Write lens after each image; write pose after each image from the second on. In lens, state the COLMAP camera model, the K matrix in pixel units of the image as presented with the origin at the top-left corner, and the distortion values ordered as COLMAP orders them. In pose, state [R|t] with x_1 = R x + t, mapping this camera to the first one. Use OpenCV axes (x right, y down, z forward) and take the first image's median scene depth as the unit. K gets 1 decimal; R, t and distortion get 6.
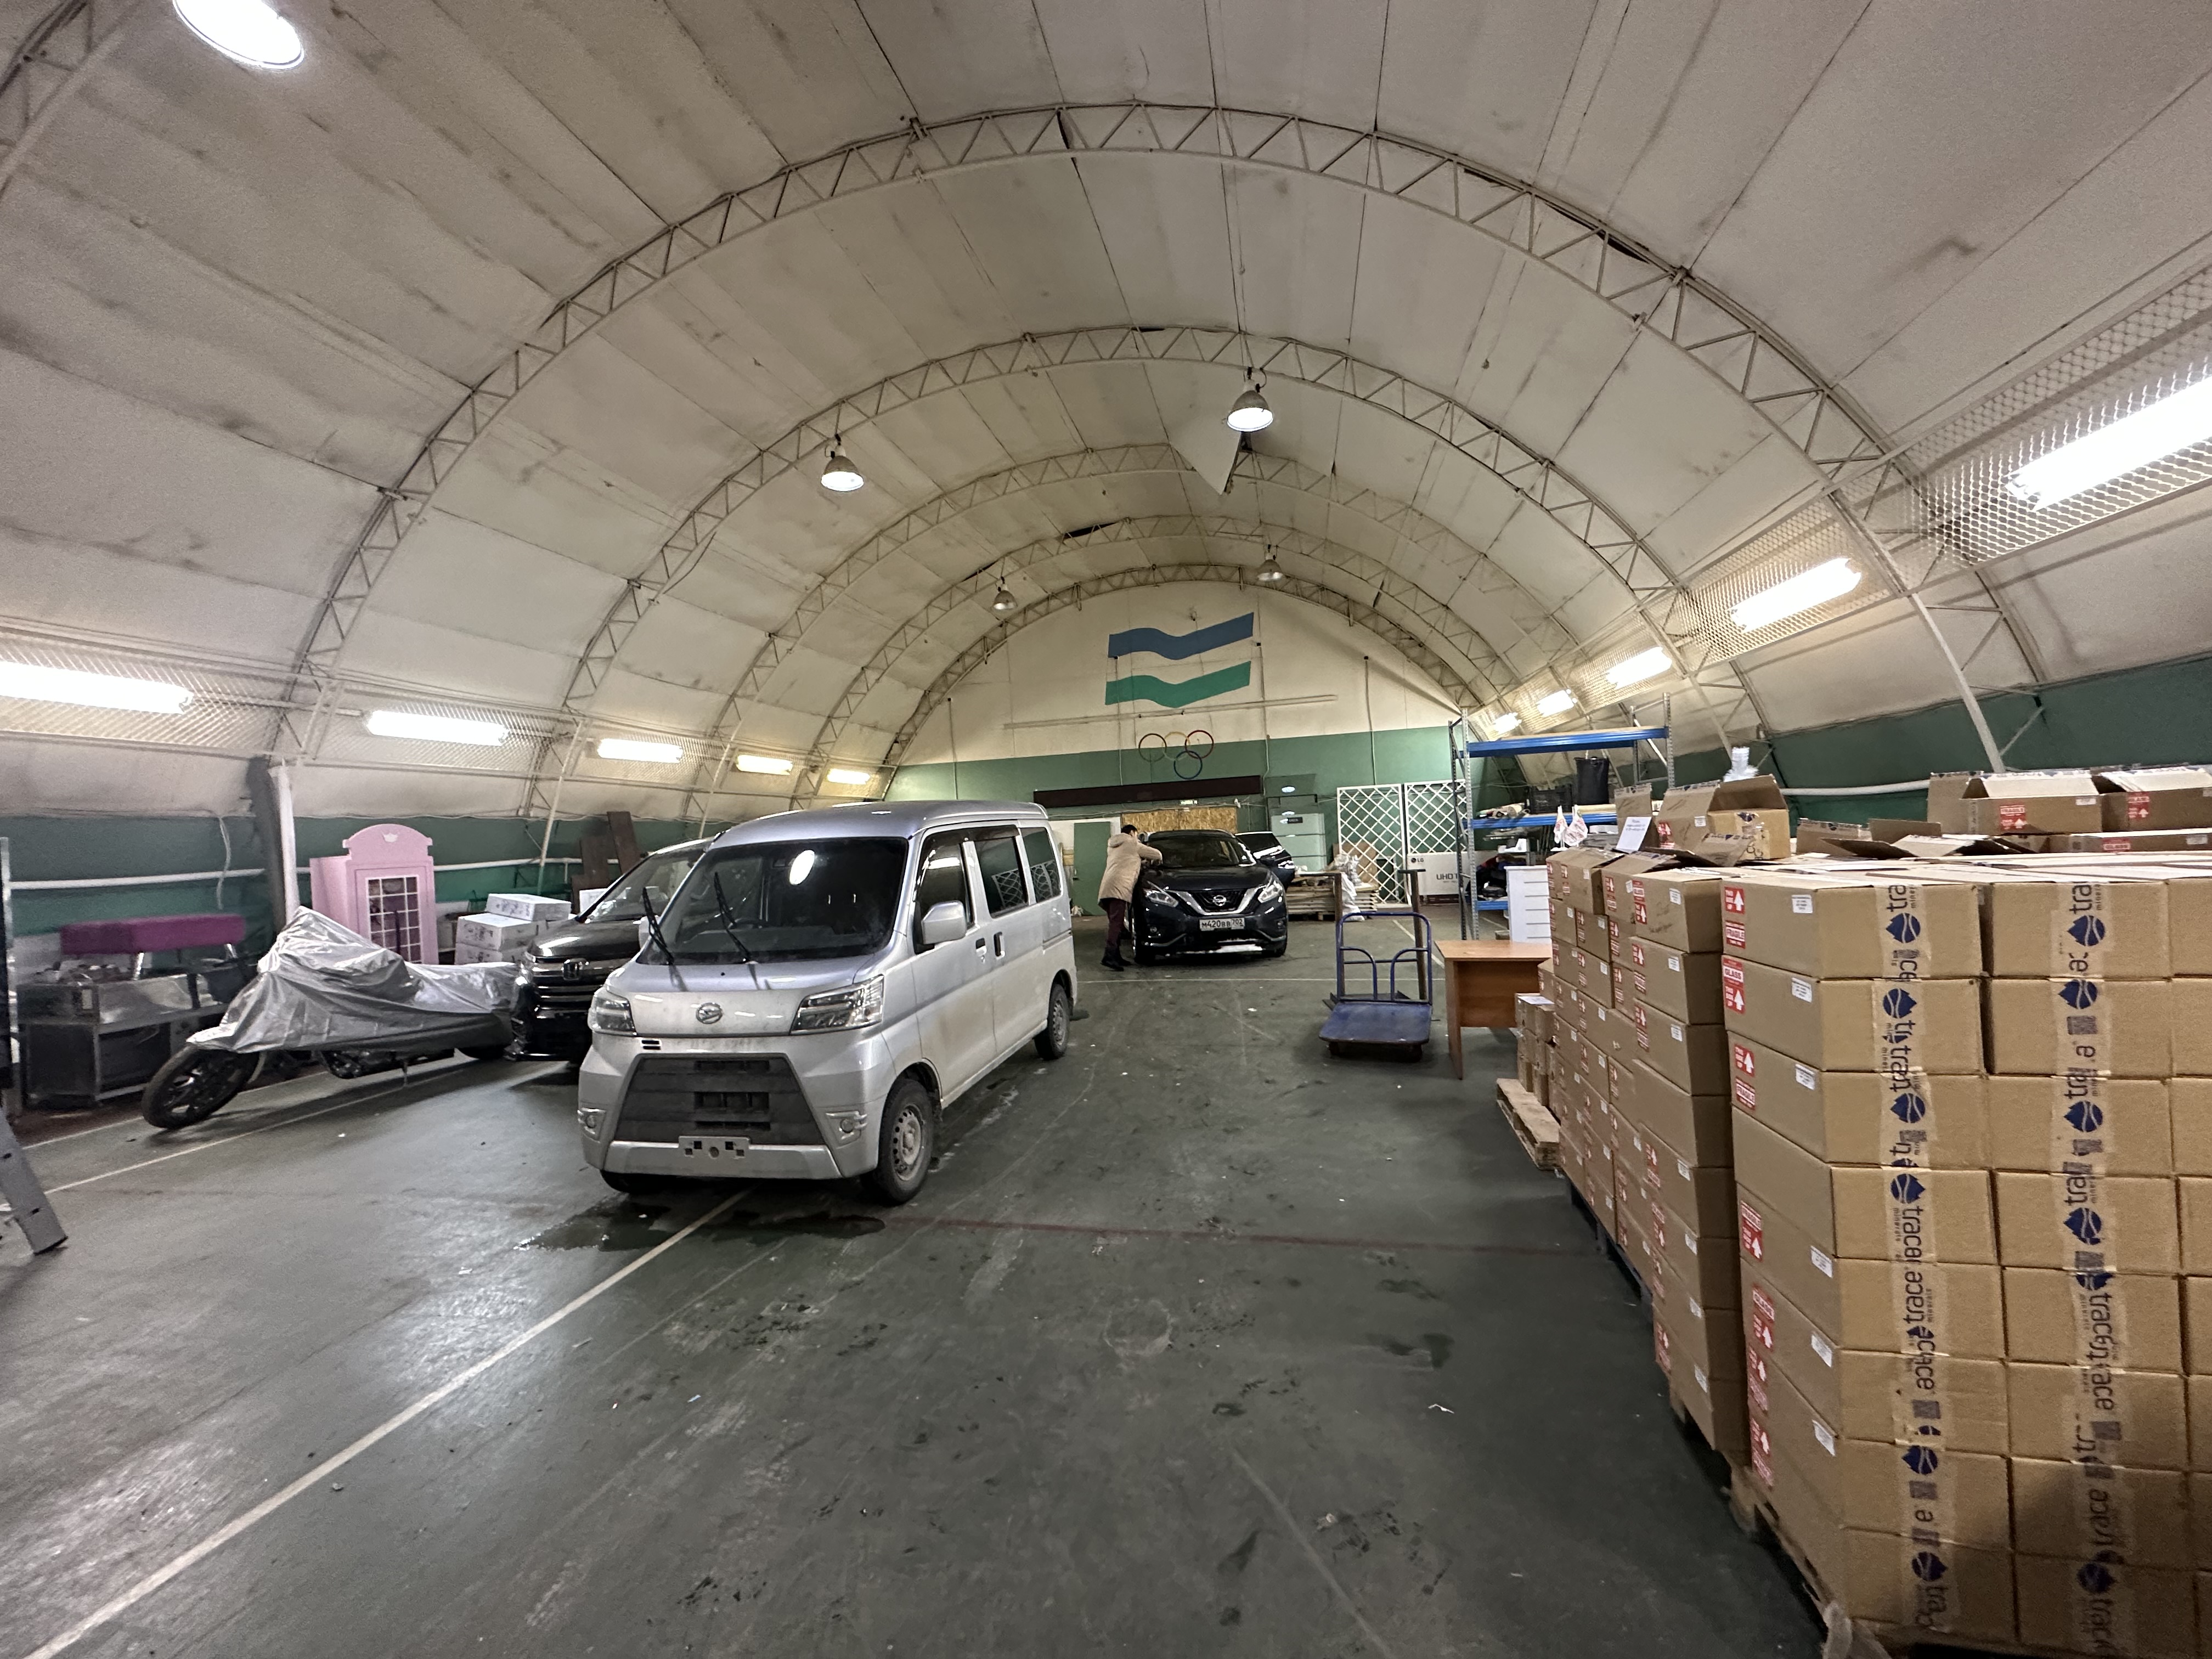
lens RADIAL K [[891.6, 0, 1104.3], [0, 891.6, 836.9], [0, 0, 1]] dist [-0.001277, -0.000360]
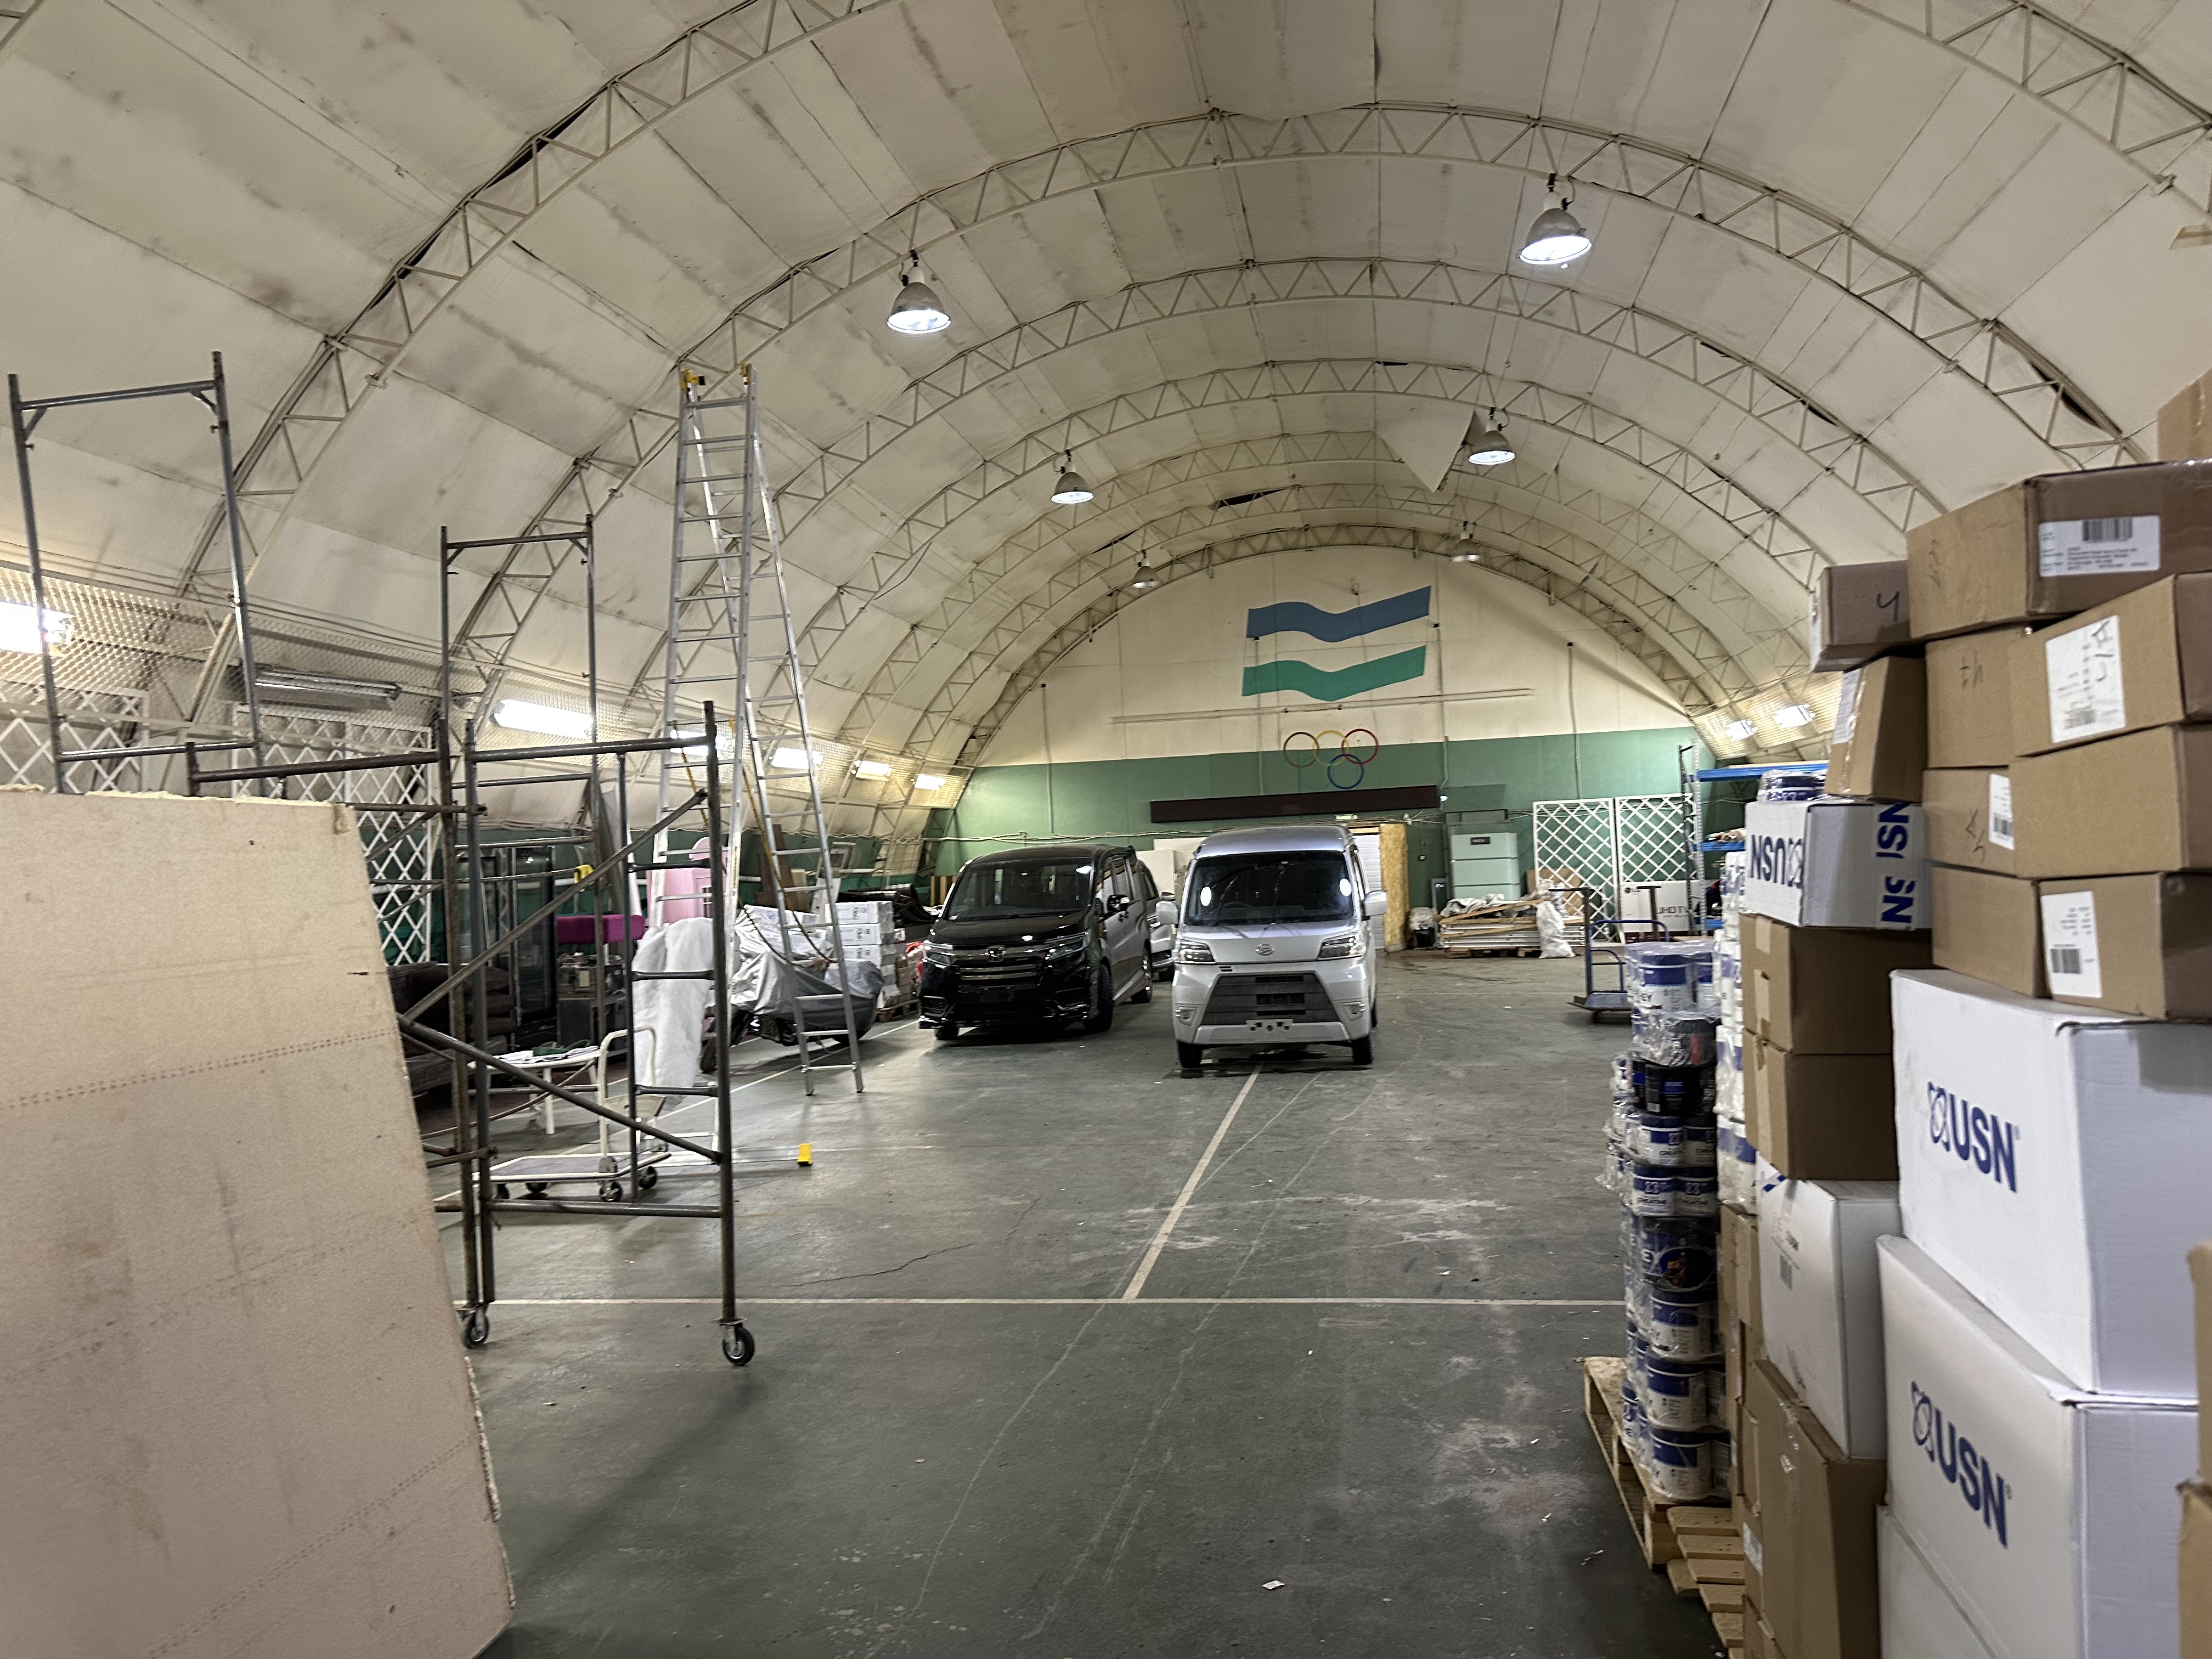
lens RADIAL K [[1537.3, 0, 1098.5], [0, 1537.3, 837.7], [0, 0, 1]] dist [0.175897, -0.331949]
pose [[0.999558, 0.010021, 0.027994, -0.180741], [-0.009527, 0.999798, -0.017713, 0.007230], [-0.028166, 0.017438, 0.999451, -0.426726]]
